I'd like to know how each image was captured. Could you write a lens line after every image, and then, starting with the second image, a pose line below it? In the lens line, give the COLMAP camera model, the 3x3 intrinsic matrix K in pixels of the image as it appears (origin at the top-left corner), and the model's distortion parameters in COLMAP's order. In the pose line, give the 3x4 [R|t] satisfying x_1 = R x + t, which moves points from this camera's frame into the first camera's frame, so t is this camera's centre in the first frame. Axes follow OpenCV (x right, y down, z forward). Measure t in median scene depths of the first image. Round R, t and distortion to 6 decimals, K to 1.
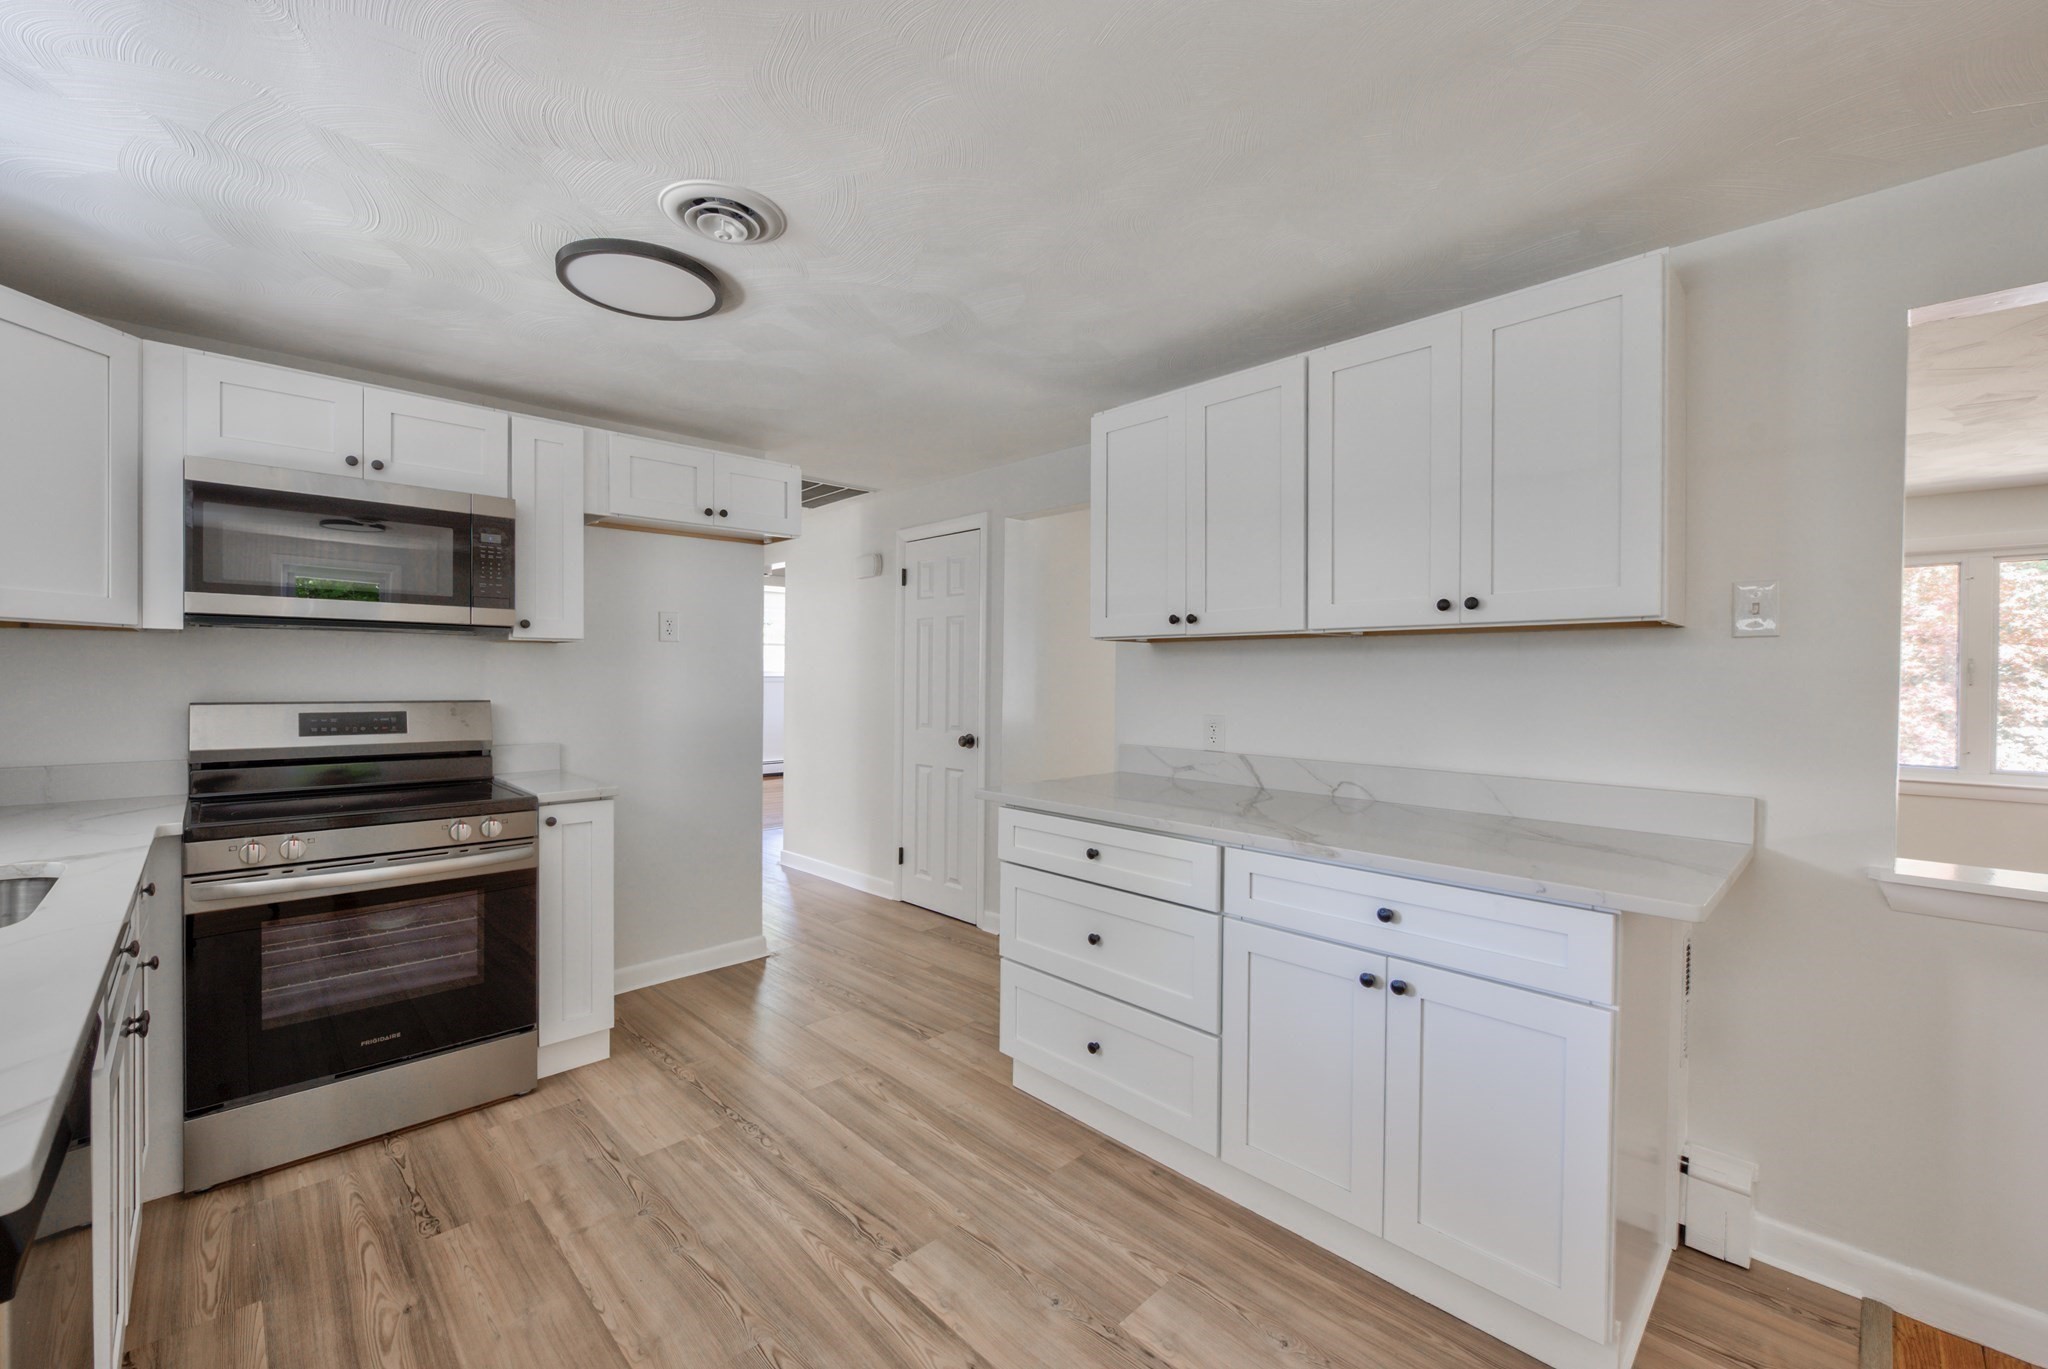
lens RADIAL K [[829.6, 0, 1021.0], [0, 829.6, 682.1], [0, 0, 1]] dist [-0.002435, -0.000811]
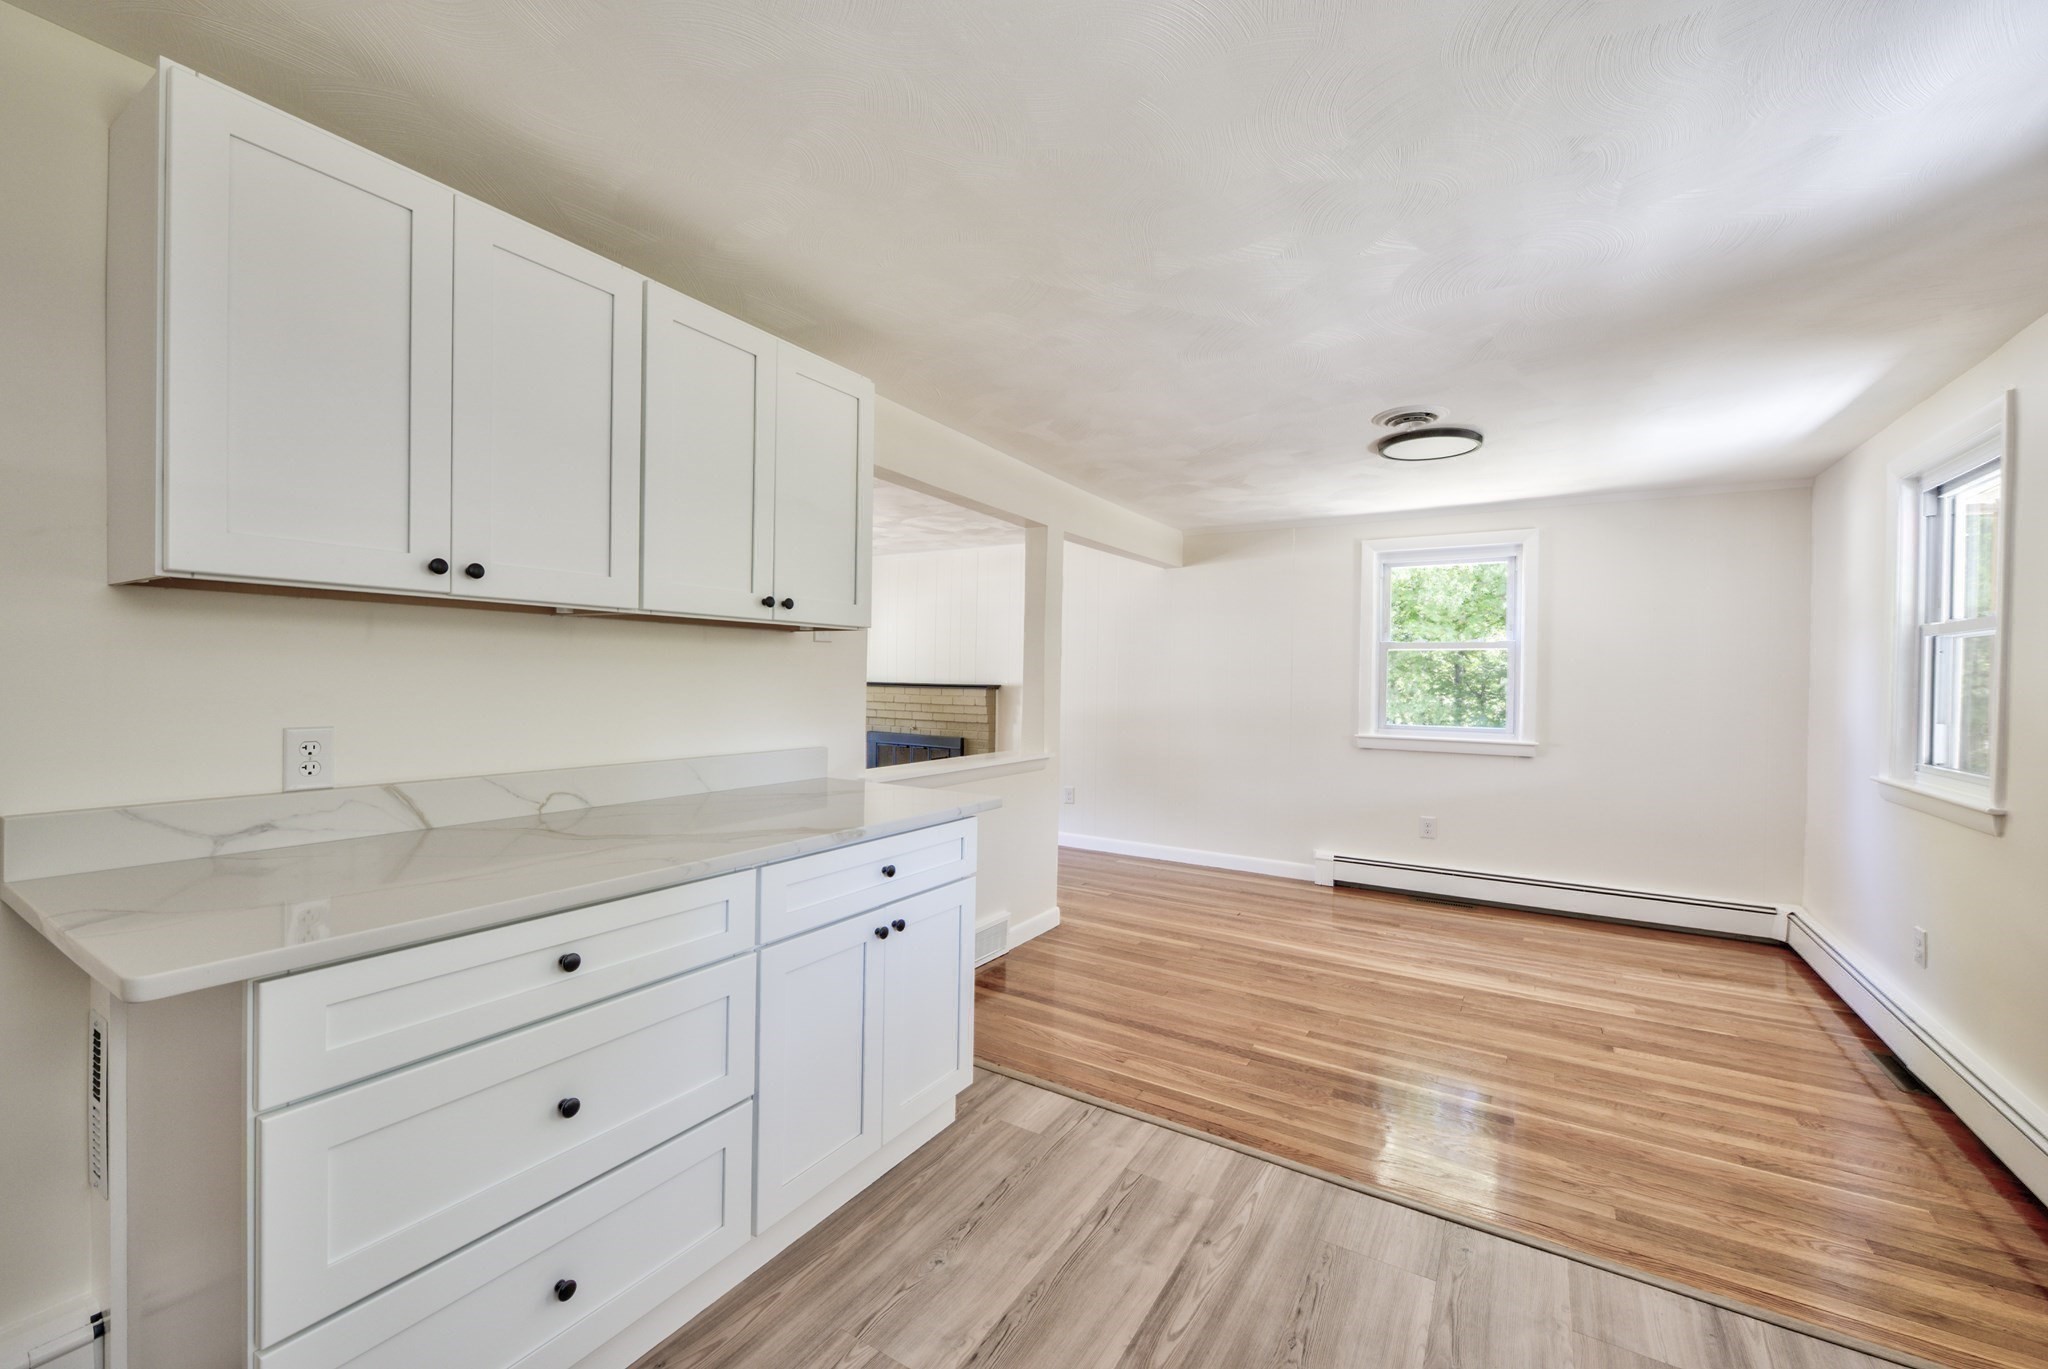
lens RADIAL K [[829.6, 0, 1018.1], [0, 829.6, 680.9], [0, 0, 1]] dist [-0.002435, -0.000811]
pose [[-0.244539, -0.014206, 0.969535, -0.911014], [-0.008636, 0.999885, 0.012473, -0.007500], [-0.969601, -0.005322, -0.244633, 1.355317]]
